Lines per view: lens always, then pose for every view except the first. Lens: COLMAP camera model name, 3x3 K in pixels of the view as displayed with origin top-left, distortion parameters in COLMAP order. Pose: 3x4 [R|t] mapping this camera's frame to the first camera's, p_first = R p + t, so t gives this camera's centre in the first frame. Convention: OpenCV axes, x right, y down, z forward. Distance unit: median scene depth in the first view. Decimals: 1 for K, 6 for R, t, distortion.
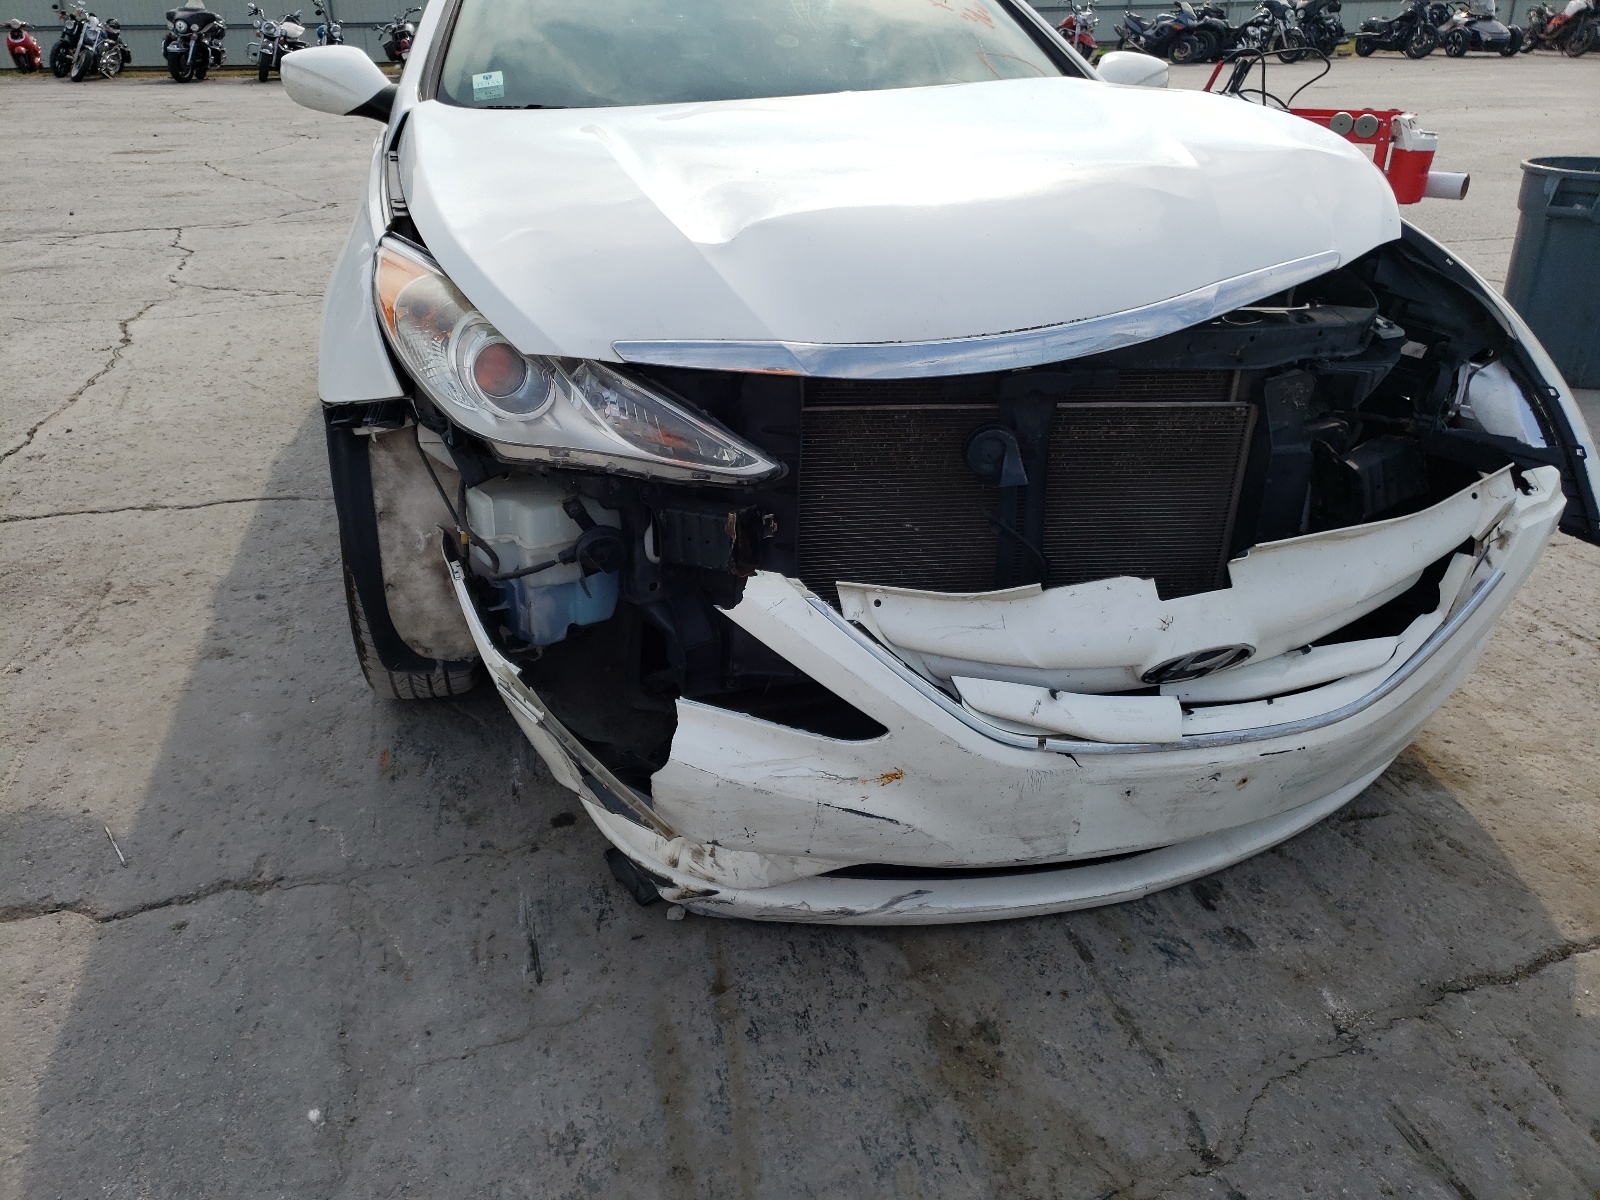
lens RADIAL K [[1127.6, 0, 785.1], [0, 1127.6, 601.3], [0, 0, 1]] dist [0.058630, -0.049340]
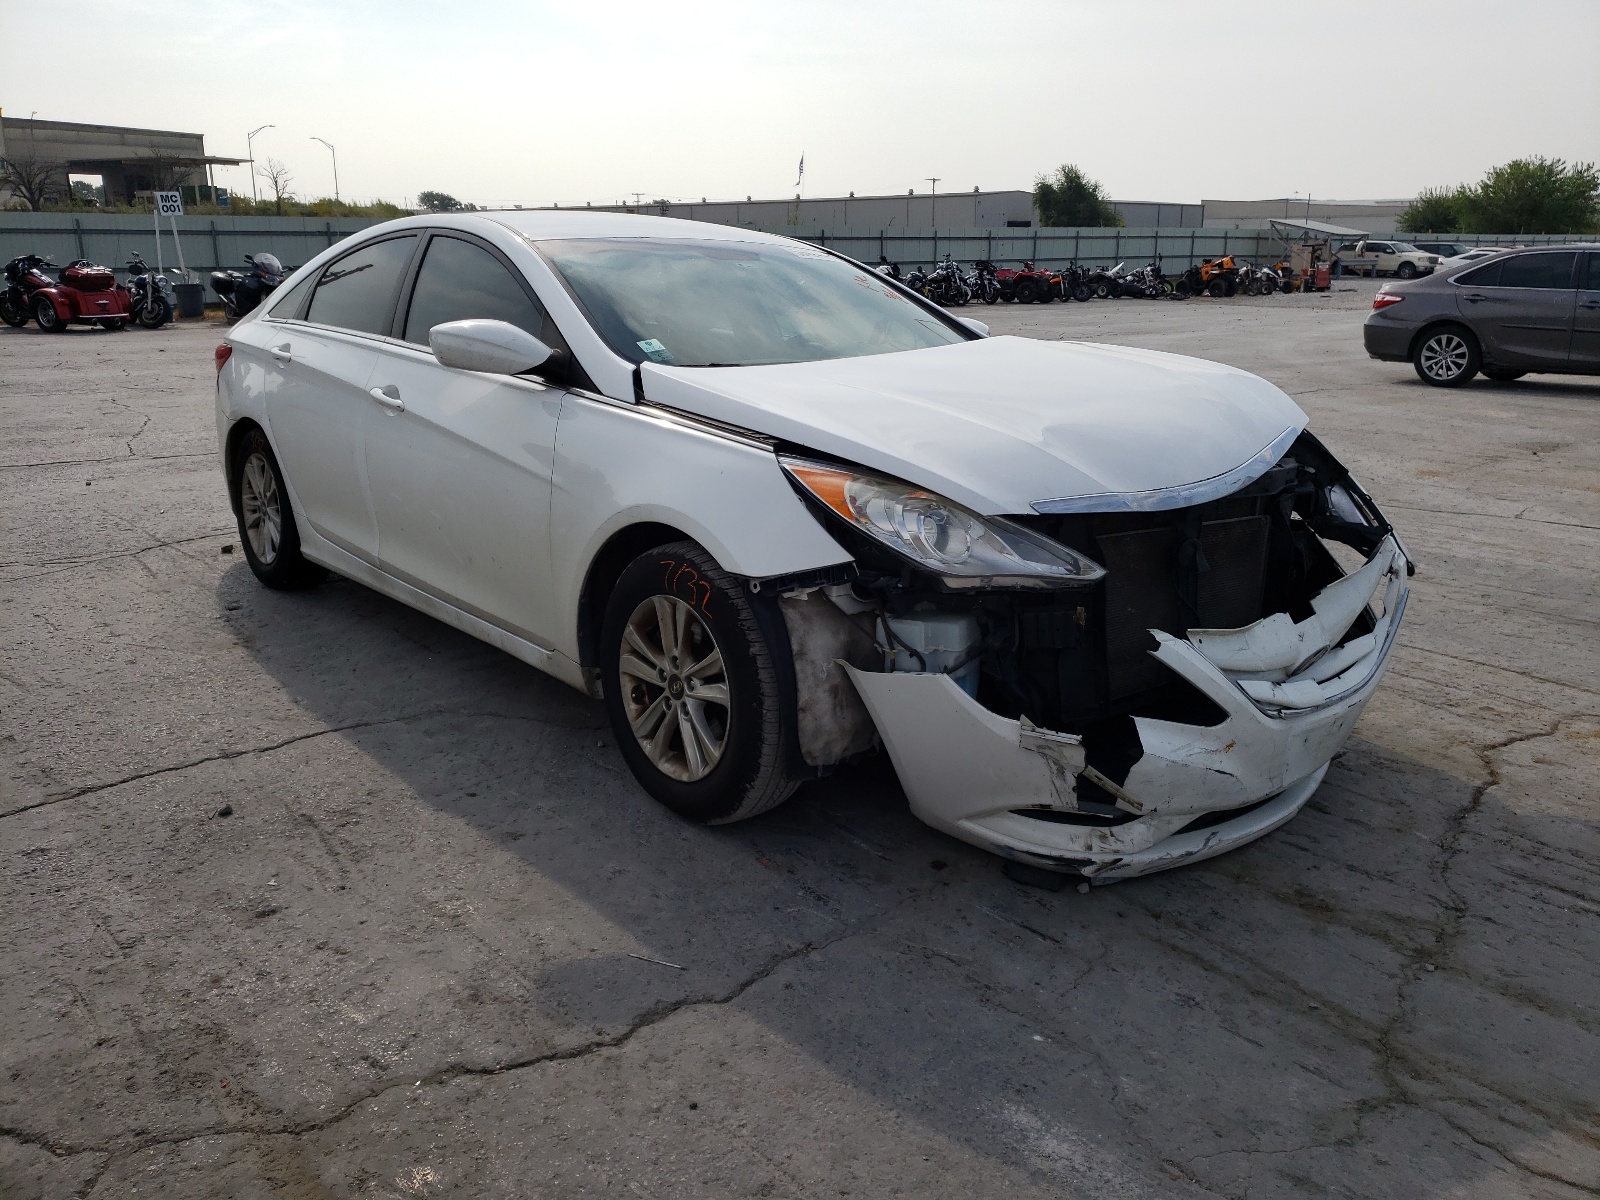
lens RADIAL K [[1127.6, 0, 785.1], [0, 1127.6, 601.3], [0, 0, 1]] dist [0.058630, -0.049340]
pose [[0.885735, -0.119279, 0.448605, -1.106576], [0.199982, 0.970190, -0.136887, 0.046491], [-0.418905, 0.210959, 0.883185, -0.202948]]
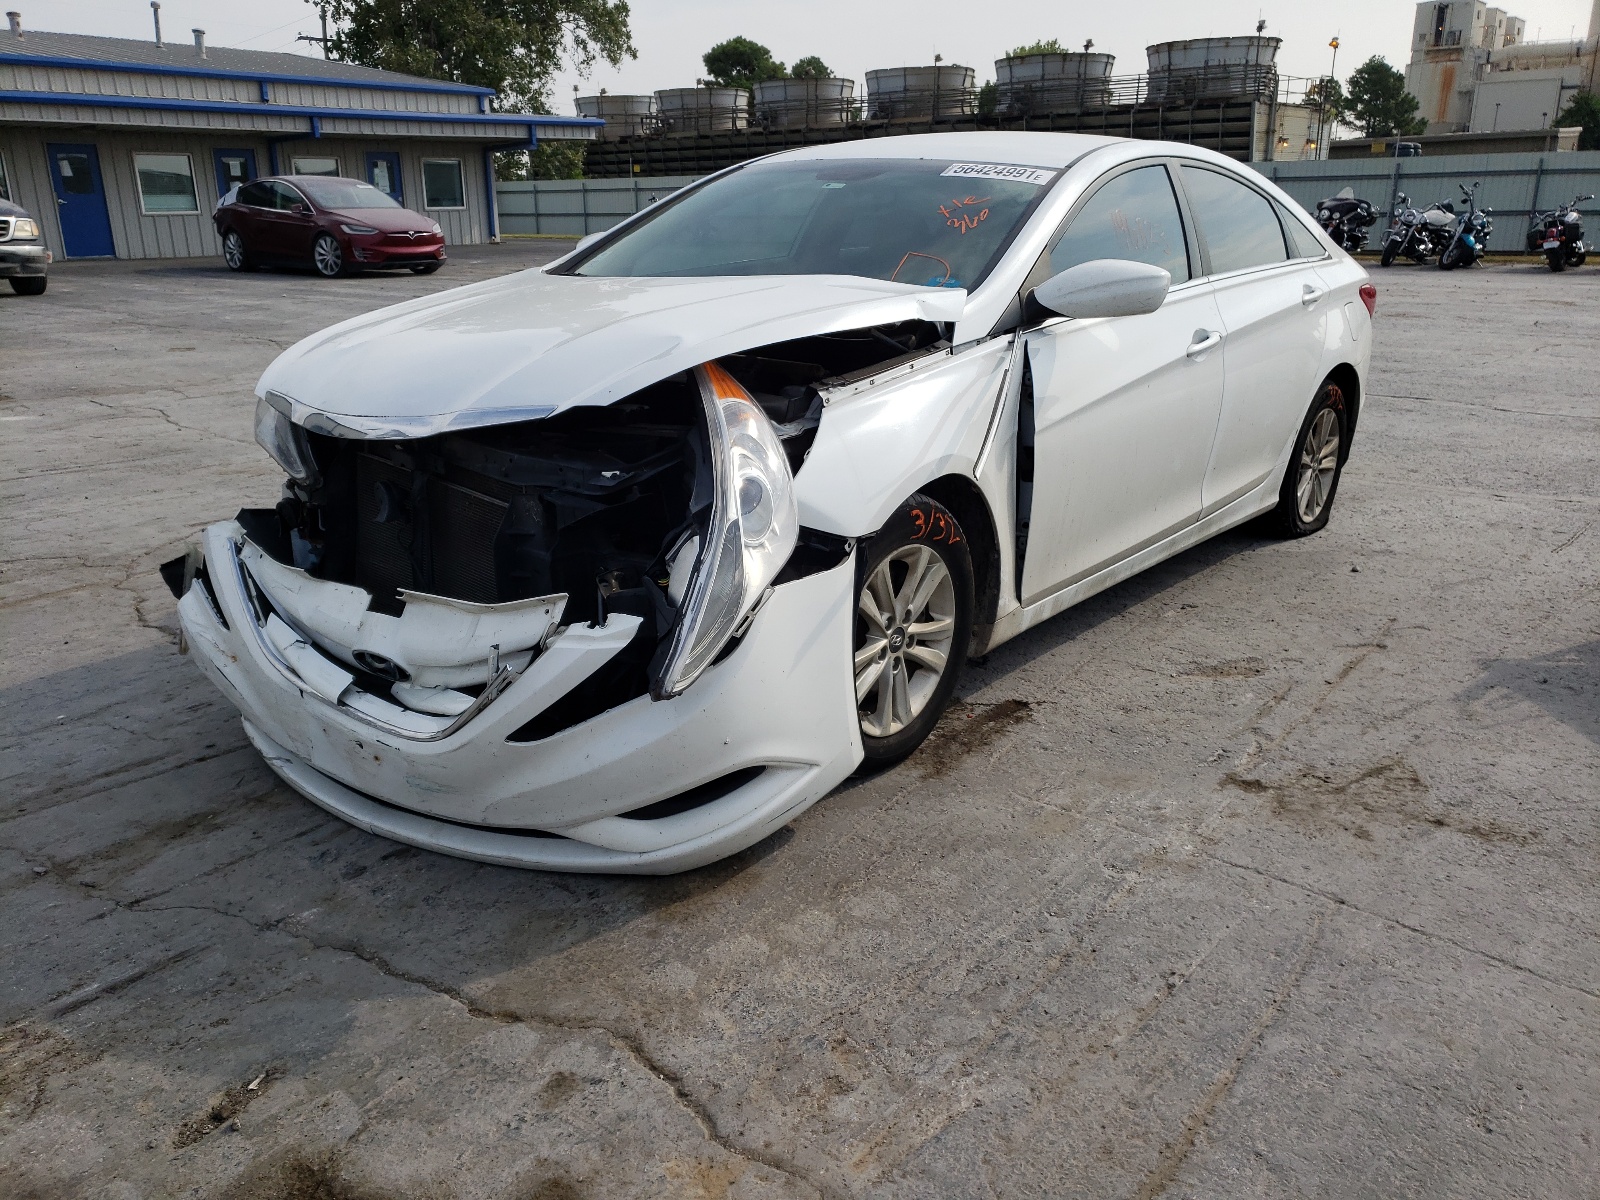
lens RADIAL K [[1127.6, 0, 785.1], [0, 1127.6, 601.3], [0, 0, 1]] dist [0.058630, -0.049340]
pose [[0.651738, 0.249224, -0.716327, 1.702855], [-0.345824, 0.938225, 0.011785, -0.212009], [0.675013, 0.240043, 0.697665, 0.328381]]
